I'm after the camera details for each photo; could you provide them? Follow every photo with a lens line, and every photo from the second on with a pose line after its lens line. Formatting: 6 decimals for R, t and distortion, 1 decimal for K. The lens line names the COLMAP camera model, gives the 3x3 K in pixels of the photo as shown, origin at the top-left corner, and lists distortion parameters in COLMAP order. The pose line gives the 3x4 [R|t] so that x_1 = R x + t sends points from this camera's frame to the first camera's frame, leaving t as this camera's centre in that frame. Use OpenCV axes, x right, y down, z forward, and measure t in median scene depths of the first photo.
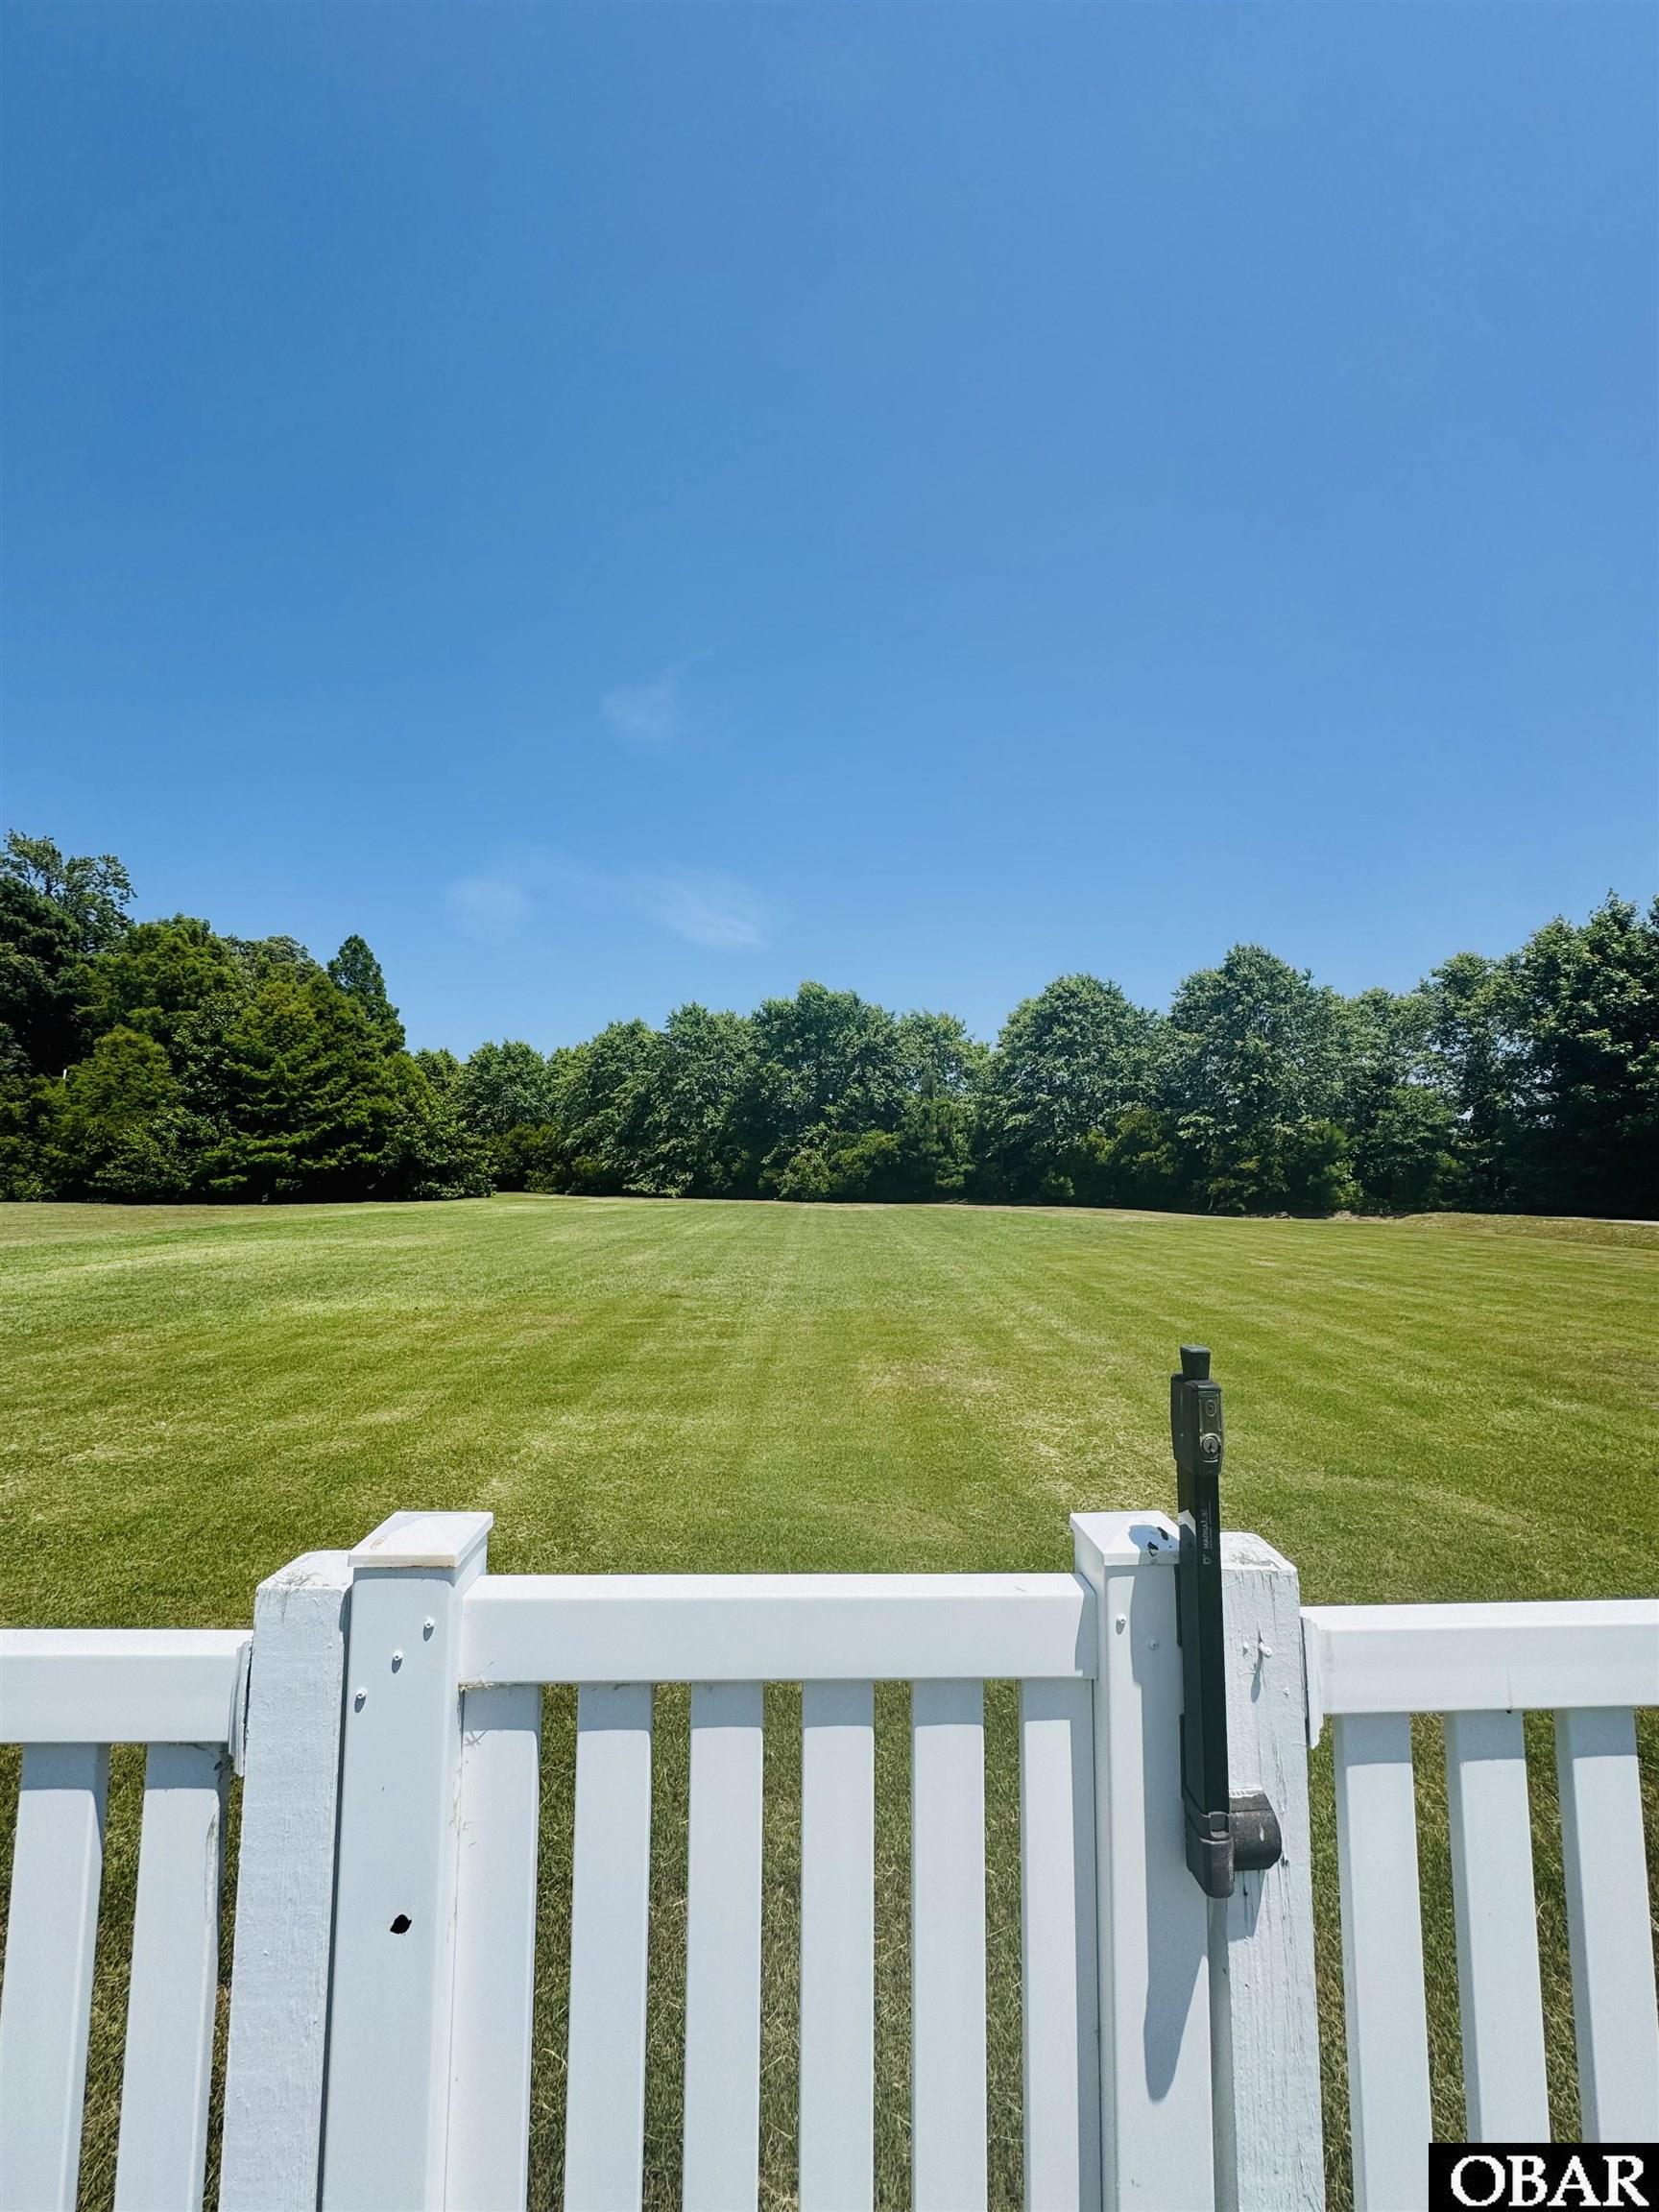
lens RADIAL K [[870.4, 0, 829.4], [0, 870.4, 1116.0], [0, 0, 1]] dist [-0.003512, 0.000525]
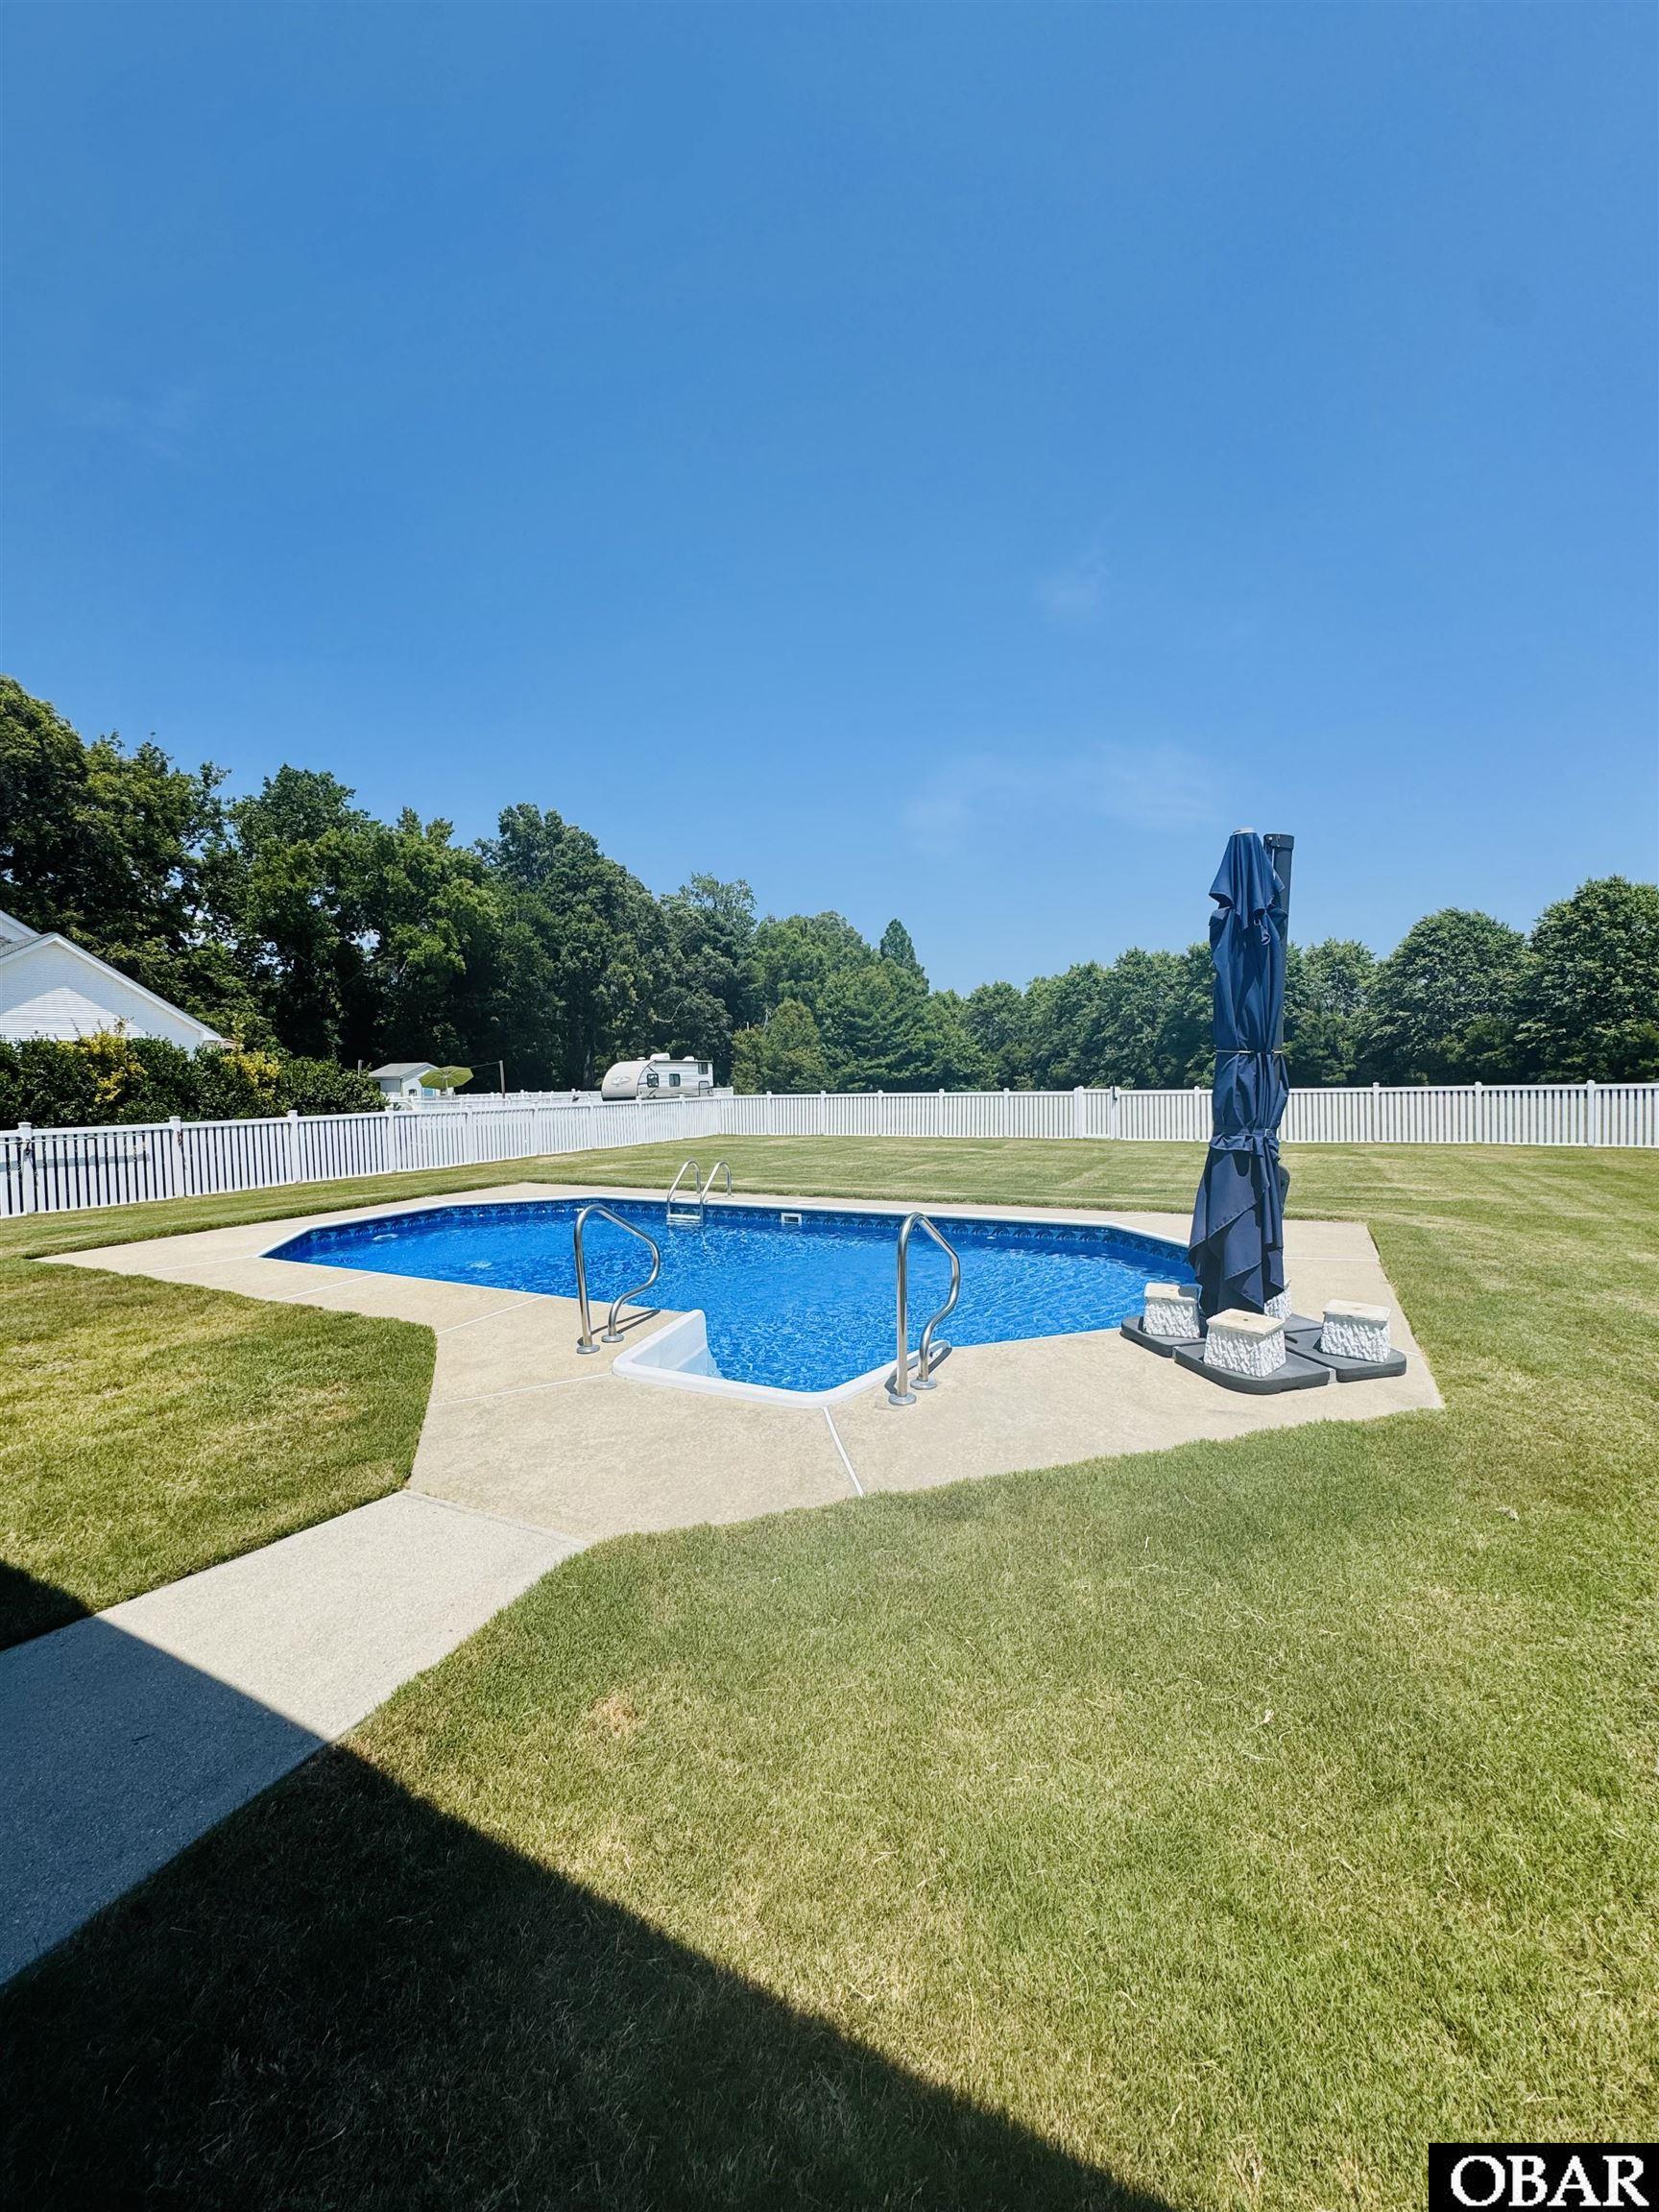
lens RADIAL K [[870.4, 0, 832.5], [0, 870.4, 1104.0], [0, 0, 1]] dist [-0.003512, 0.000525]
pose [[0.871647, -0.005040, -0.490109, 0.110026], [0.050908, 0.995470, 0.080303, -0.027554], [0.487484, -0.094946, 0.867954, -0.482039]]
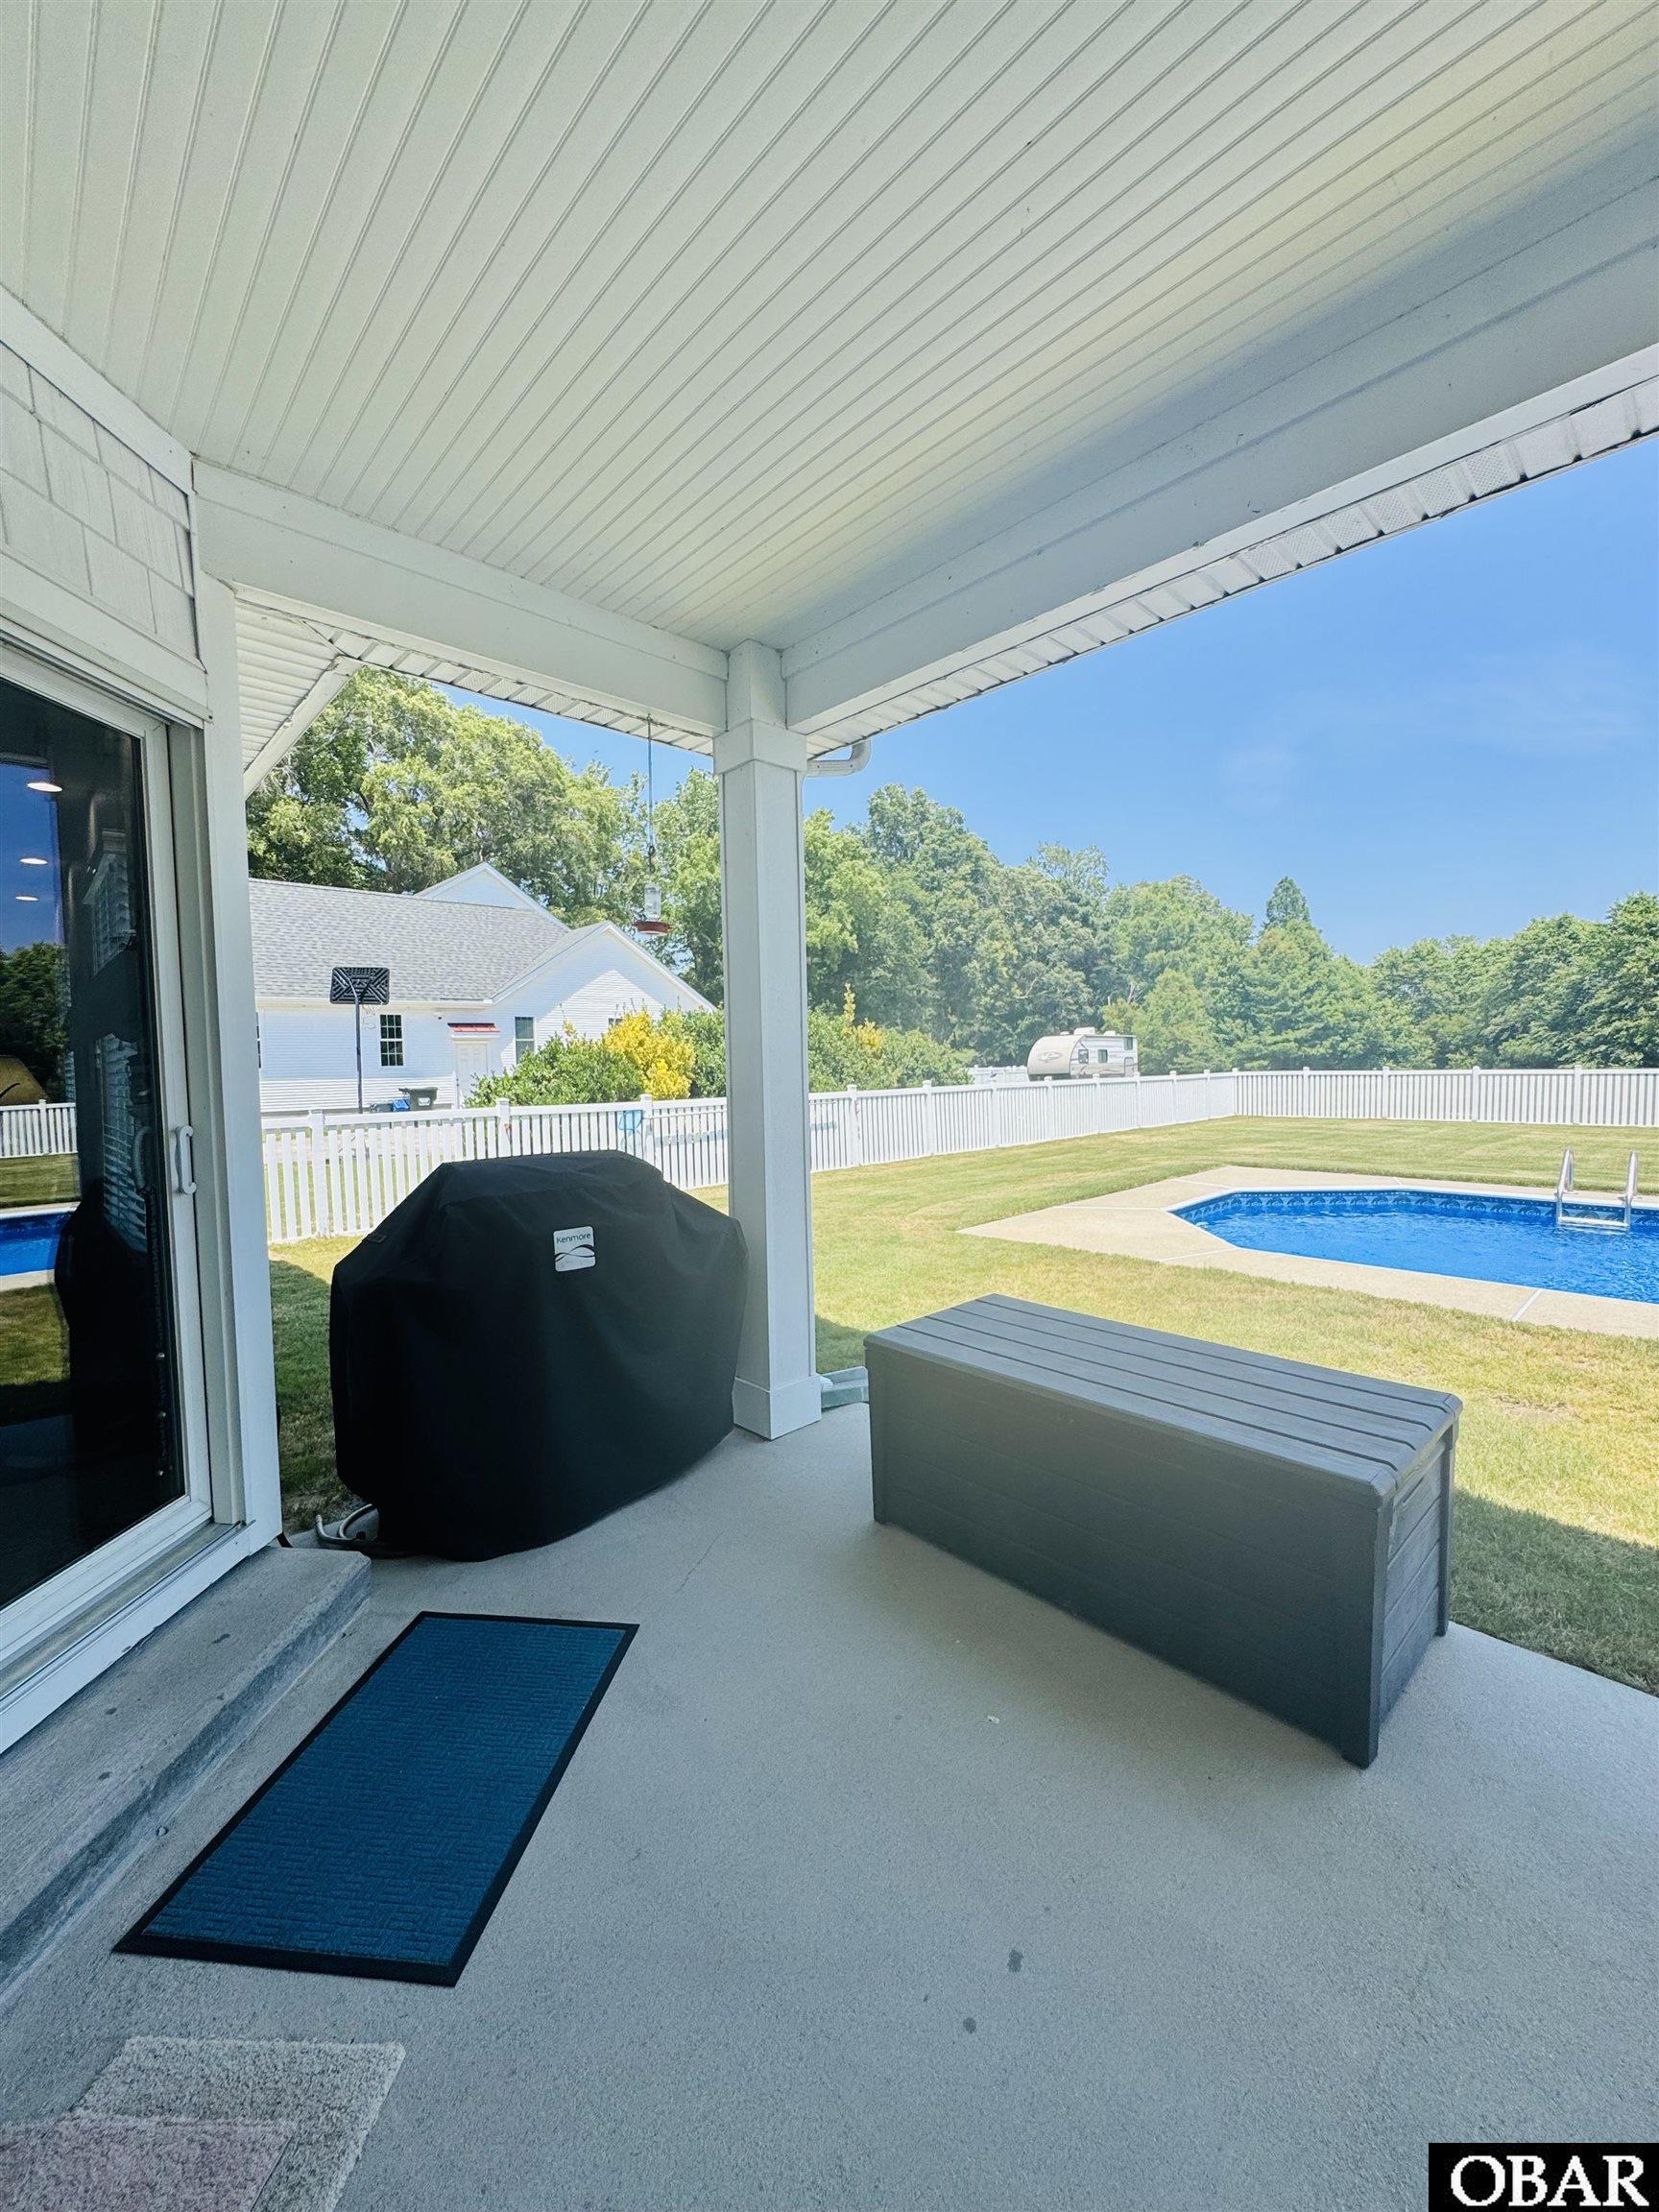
lens RADIAL K [[870.4, 0, 840.3], [0, 870.4, 1106.3], [0, 0, 1]] dist [-0.003512, 0.000525]
pose [[0.671530, 0.023611, -0.740601, -0.025861], [0.062814, 0.994080, 0.088648, -0.031058], [0.738310, -0.106050, 0.666072, -0.543389]]
